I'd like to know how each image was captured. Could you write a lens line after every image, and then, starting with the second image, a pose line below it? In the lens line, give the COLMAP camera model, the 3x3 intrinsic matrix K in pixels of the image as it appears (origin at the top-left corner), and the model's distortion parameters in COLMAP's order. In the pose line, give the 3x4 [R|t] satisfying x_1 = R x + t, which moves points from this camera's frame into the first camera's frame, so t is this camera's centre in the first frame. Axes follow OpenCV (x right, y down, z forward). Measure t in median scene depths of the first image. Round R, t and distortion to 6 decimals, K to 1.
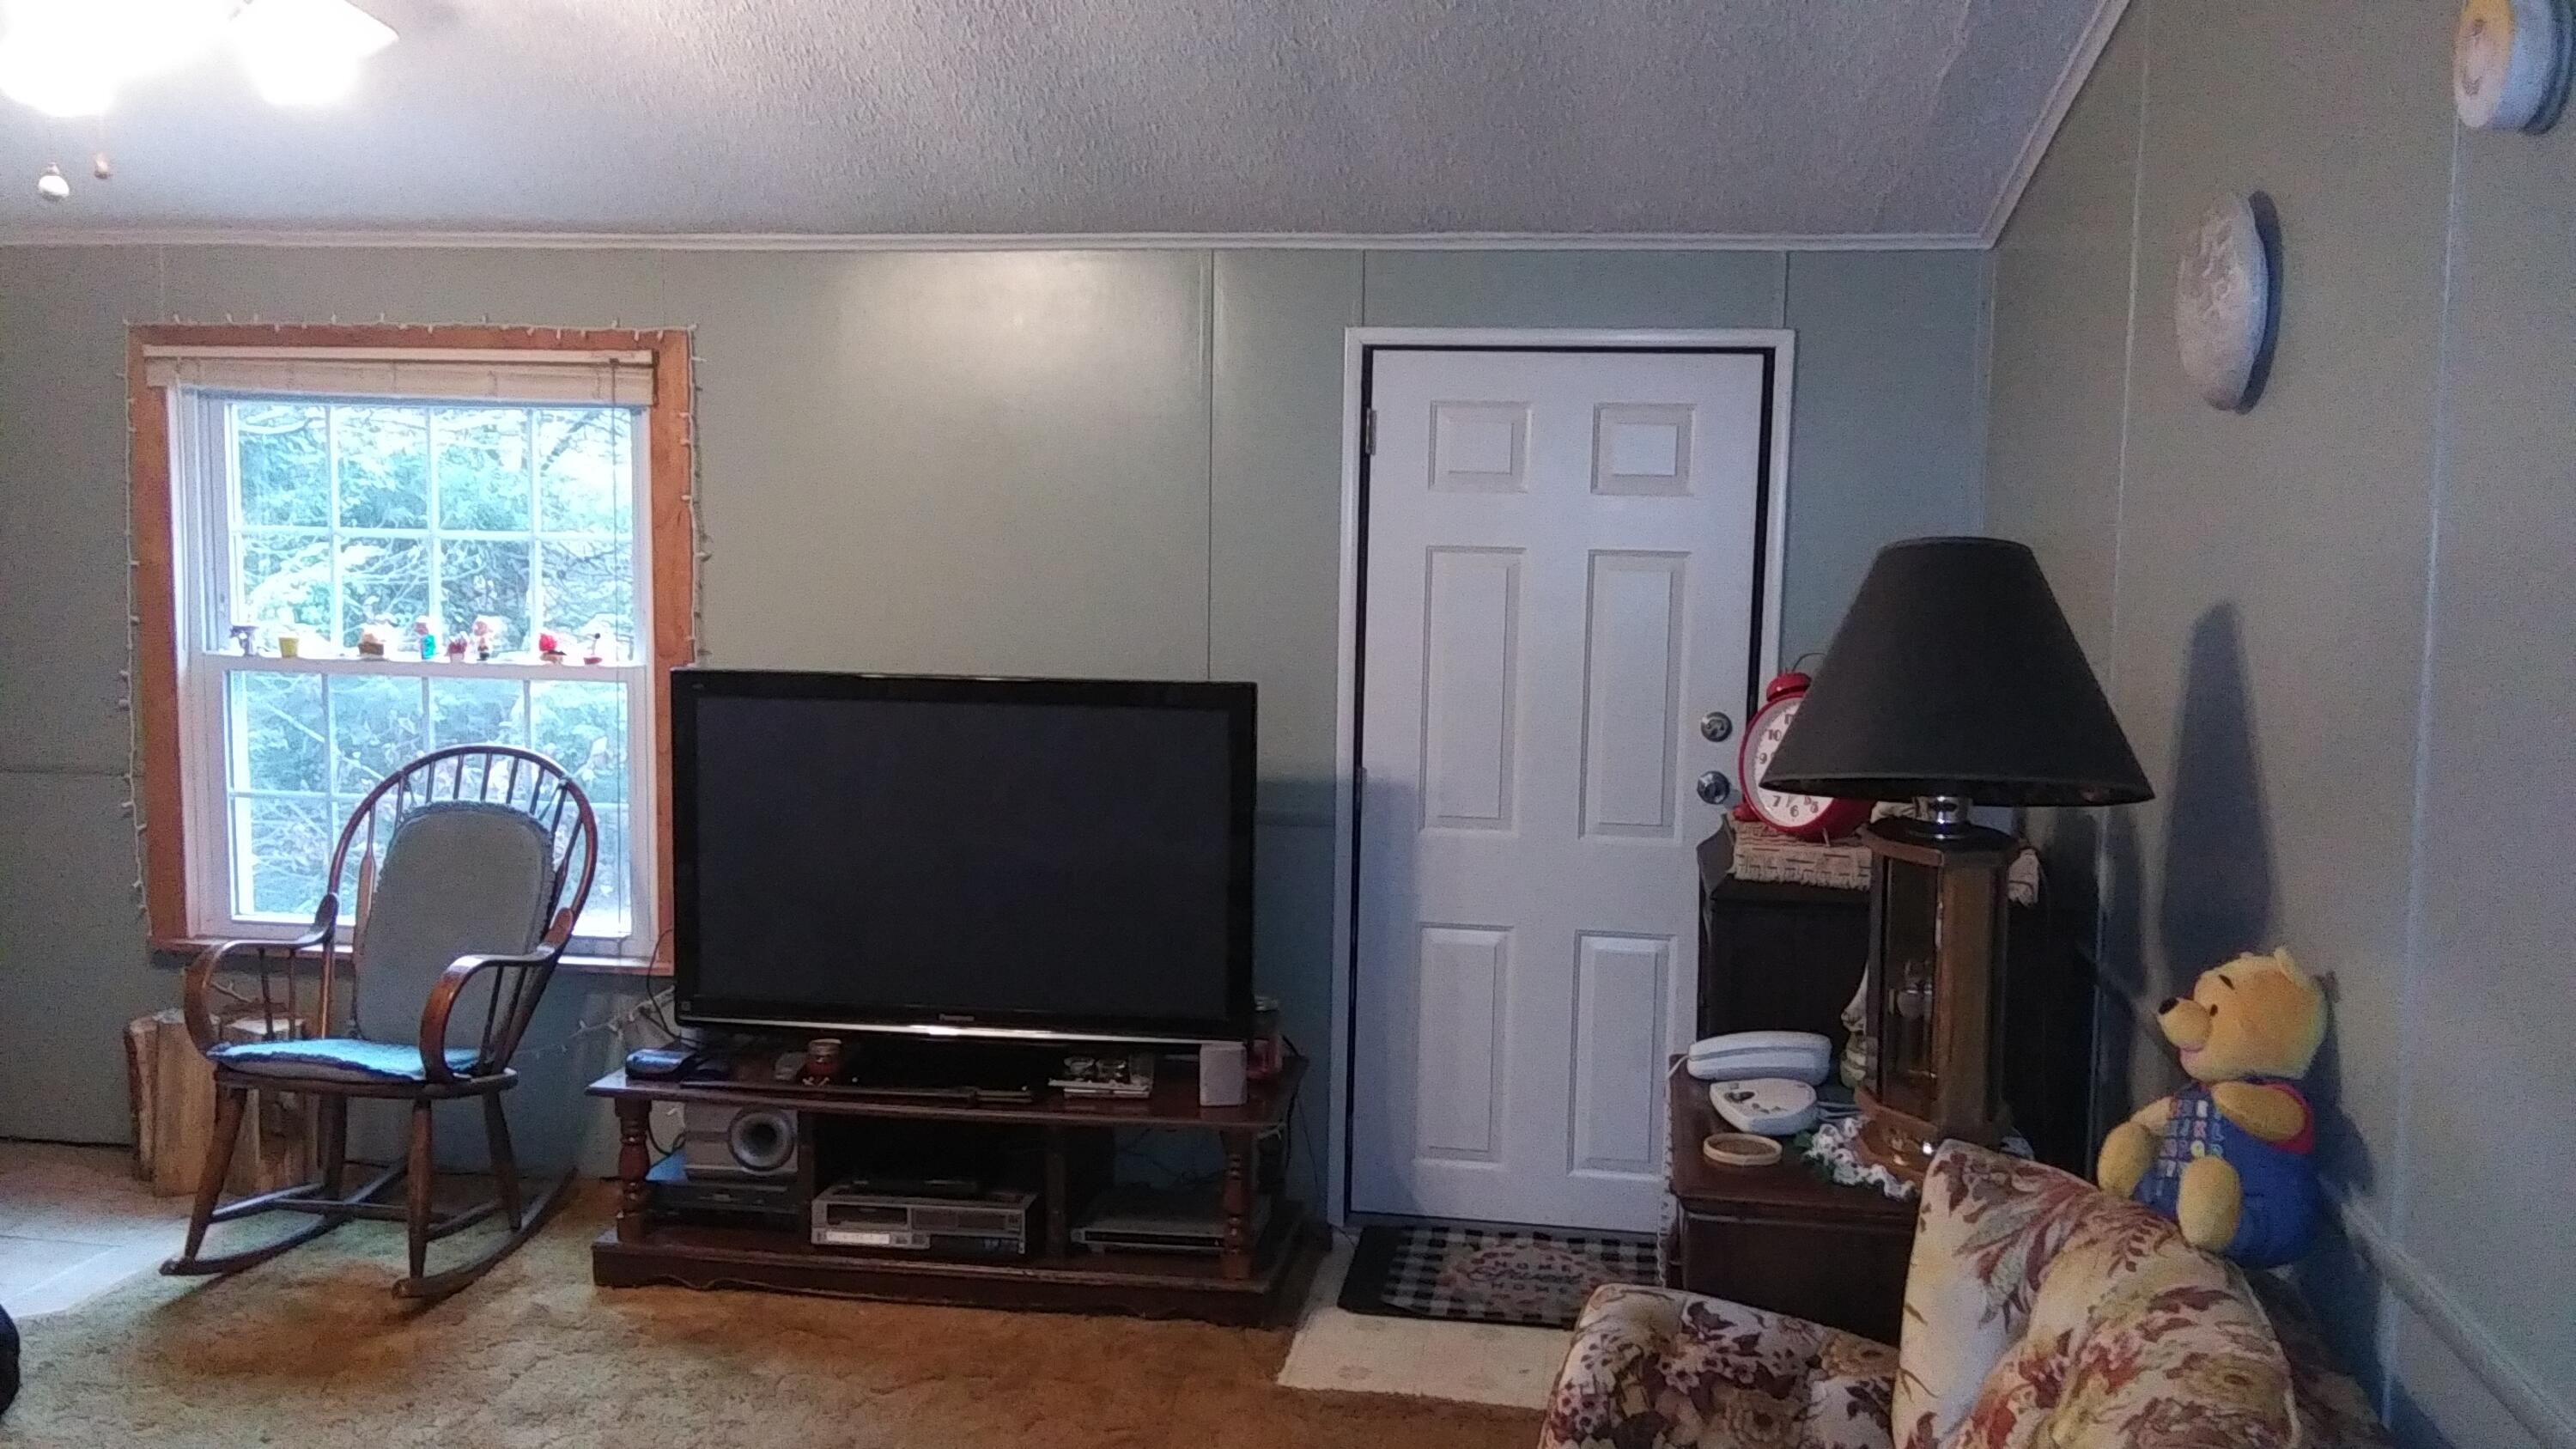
lens RADIAL K [[2075.2, 0, 1318.9], [0, 2075.2, 722.9], [0, 0, 1]] dist [0.078765, -0.135017]
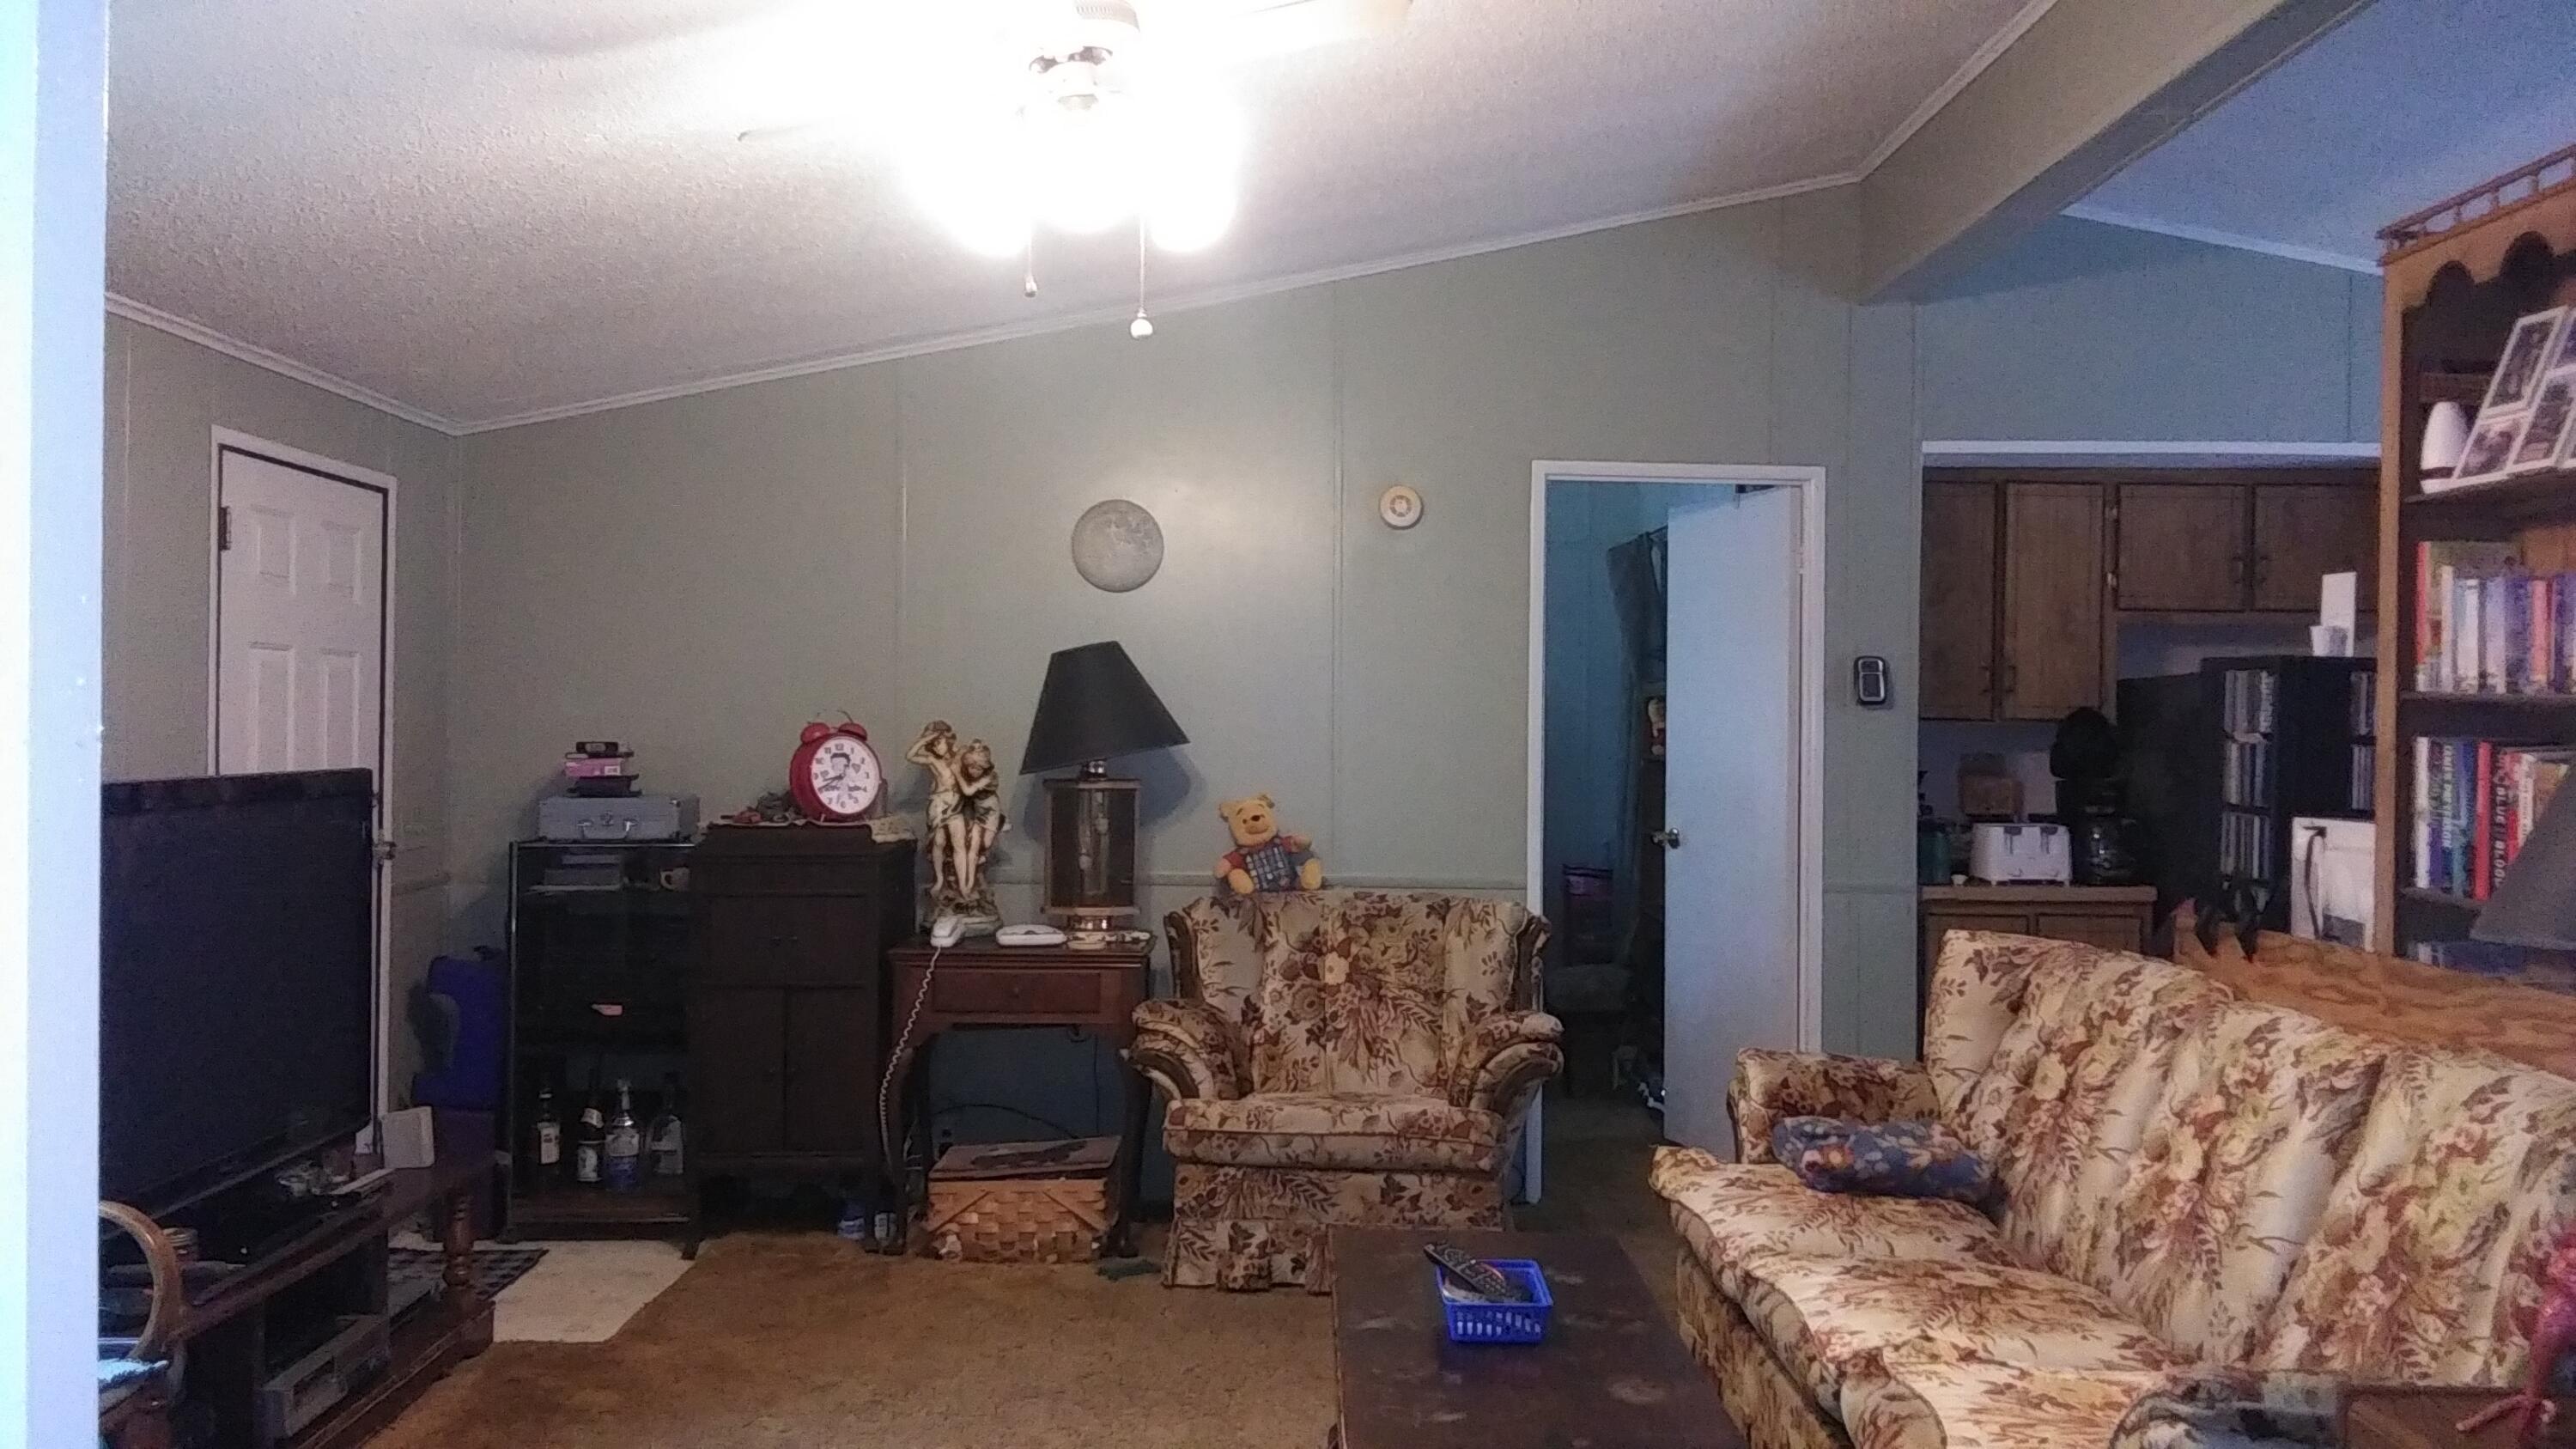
lens RADIAL K [[2050.6, 0, 1316.1], [0, 2050.6, 730.1], [0, 0, 1]] dist [0.061338, -0.099017]
pose [[-0.140095, -0.022299, 0.989887, -1.091136], [0.093683, 0.994963, 0.035672, -0.029410], [-0.985696, 0.097733, -0.137301, 0.644306]]
